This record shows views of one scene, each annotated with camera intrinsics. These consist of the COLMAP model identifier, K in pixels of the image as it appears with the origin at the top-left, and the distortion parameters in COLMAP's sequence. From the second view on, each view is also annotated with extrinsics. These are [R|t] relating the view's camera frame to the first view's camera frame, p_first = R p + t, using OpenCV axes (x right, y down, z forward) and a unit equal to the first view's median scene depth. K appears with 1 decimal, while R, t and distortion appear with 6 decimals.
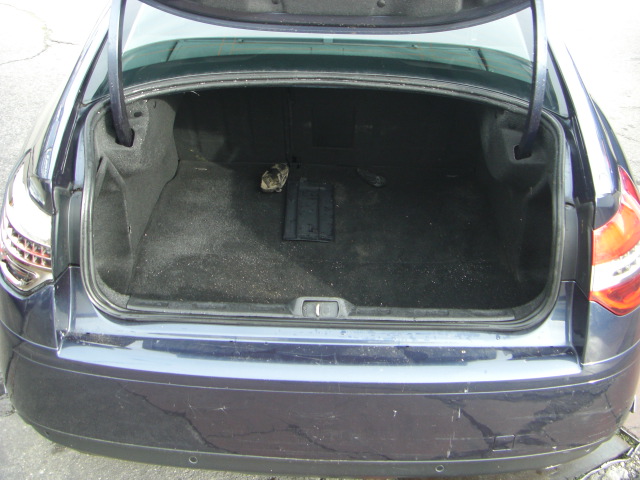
lens RADIAL K [[722.5, 0, 331.8], [0, 722.5, 194.5], [0, 0, 1]] dist [-0.185812, 0.121498]
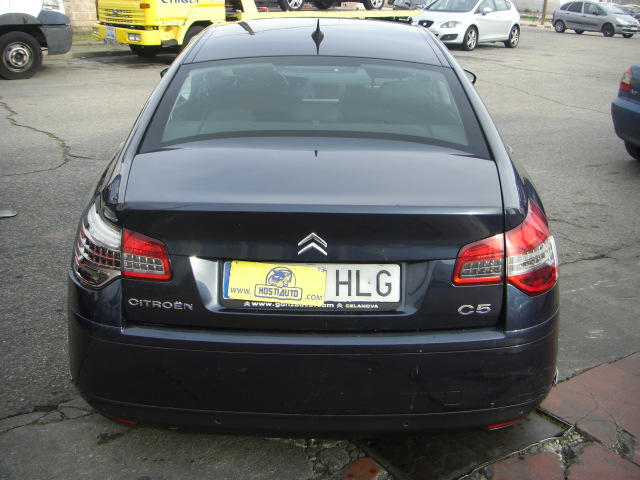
lens RADIAL K [[722.5, 0, 331.8], [0, 722.5, 194.5], [0, 0, 1]] dist [-0.185812, 0.121498]
pose [[0.999685, -0.016488, 0.018916, -0.003763], [0.019781, 0.981622, -0.189805, 0.221013], [-0.015439, 0.190120, 0.981640, -0.383444]]
